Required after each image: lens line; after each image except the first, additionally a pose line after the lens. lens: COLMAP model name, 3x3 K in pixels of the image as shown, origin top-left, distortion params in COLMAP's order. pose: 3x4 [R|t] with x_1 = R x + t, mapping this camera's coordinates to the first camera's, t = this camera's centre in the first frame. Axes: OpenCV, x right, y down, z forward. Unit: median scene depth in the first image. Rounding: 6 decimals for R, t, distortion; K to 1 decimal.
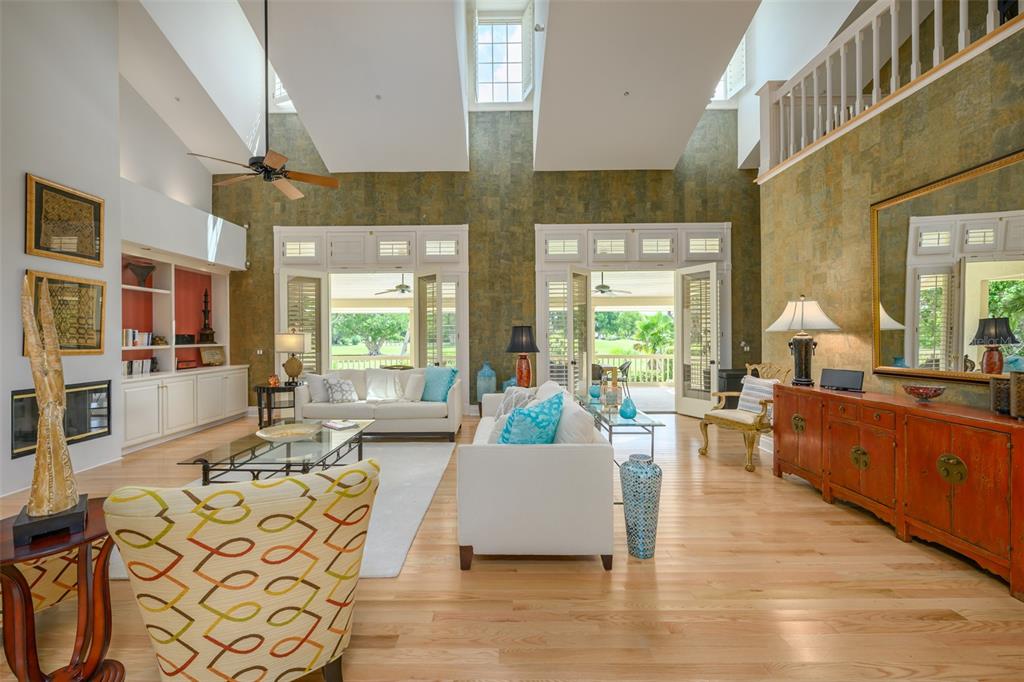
lens RADIAL K [[423.9, 0, 503.1], [0, 423.9, 339.2], [0, 0, 1]] dist [-0.000081, -0.000863]
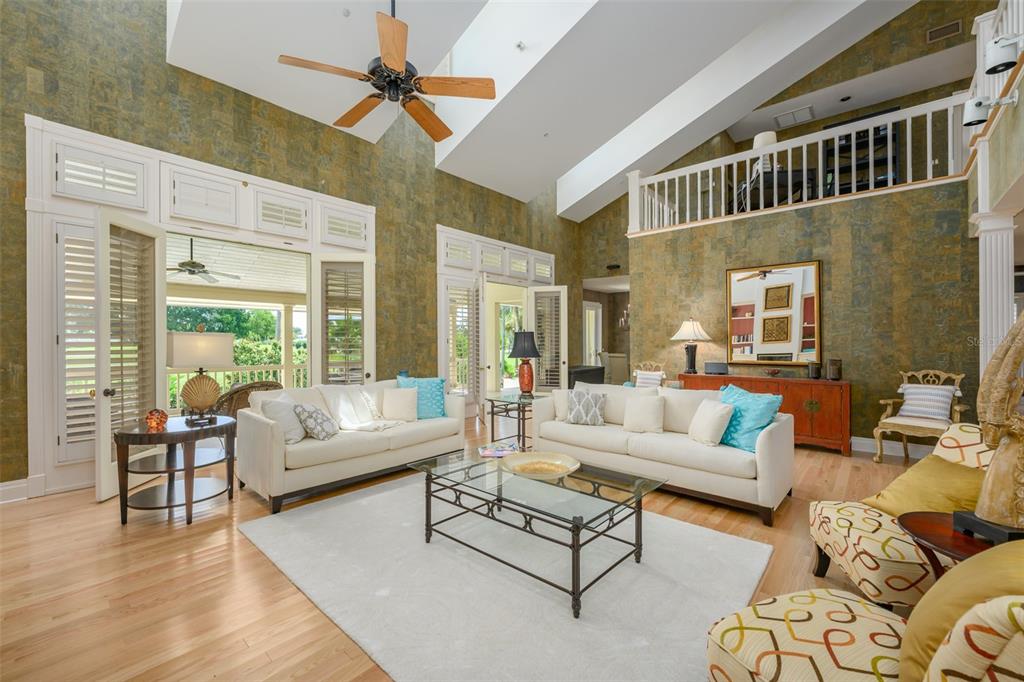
lens RADIAL K [[423.9, 0, 499.4], [0, 423.9, 340.8], [0, 0, 1]] dist [-0.000081, -0.000863]
pose [[0.662606, 0.008568, 0.748919, -0.543525], [-0.002111, 0.999952, -0.009573, 0.000671], [-0.748965, 0.004762, 0.662592, 0.263567]]
